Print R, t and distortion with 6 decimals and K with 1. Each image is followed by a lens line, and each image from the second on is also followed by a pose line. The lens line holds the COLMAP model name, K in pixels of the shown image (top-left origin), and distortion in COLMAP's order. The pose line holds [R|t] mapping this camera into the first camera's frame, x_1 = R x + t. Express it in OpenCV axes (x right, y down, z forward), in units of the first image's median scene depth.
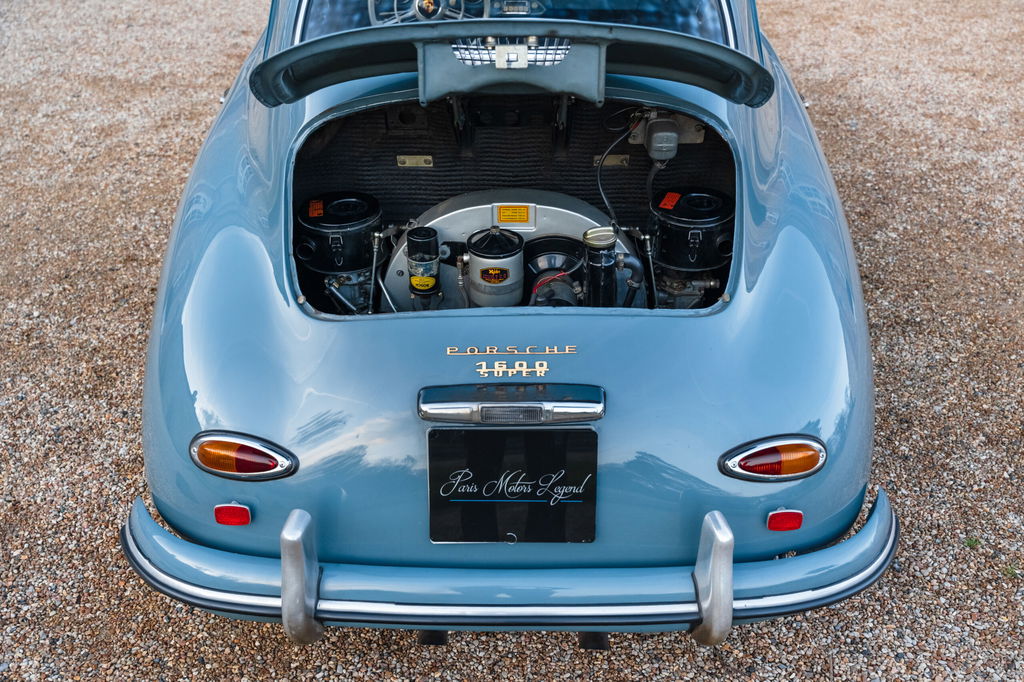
lens RADIAL K [[1008.8, 0, 514.0], [0, 1008.8, 341.8], [0, 0, 1]] dist [0.011112, 0.000000]
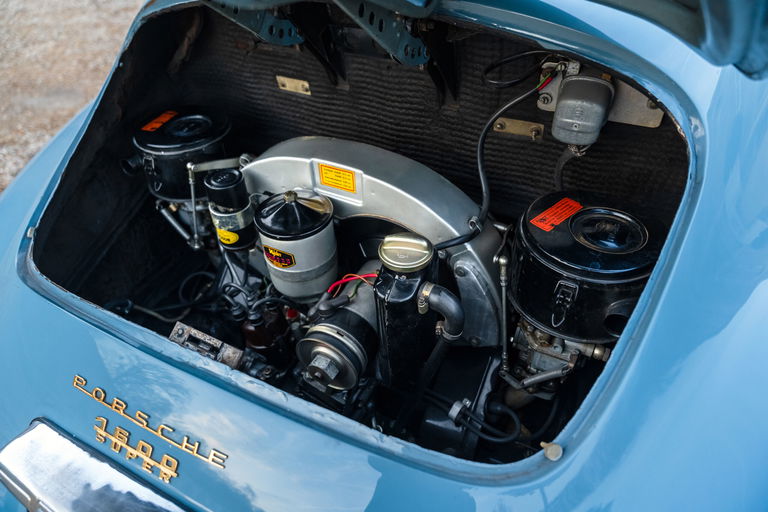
lens RADIAL K [[510.6, 0, 381.8], [0, 510.6, 254.1], [0, 0, 1]] dist [0.006189, -0.000311]
pose [[0.886784, 0.279360, -0.368201, 0.177448], [-0.221943, 0.956182, 0.190938, -0.148696], [0.405407, -0.087601, 0.909929, 0.654143]]
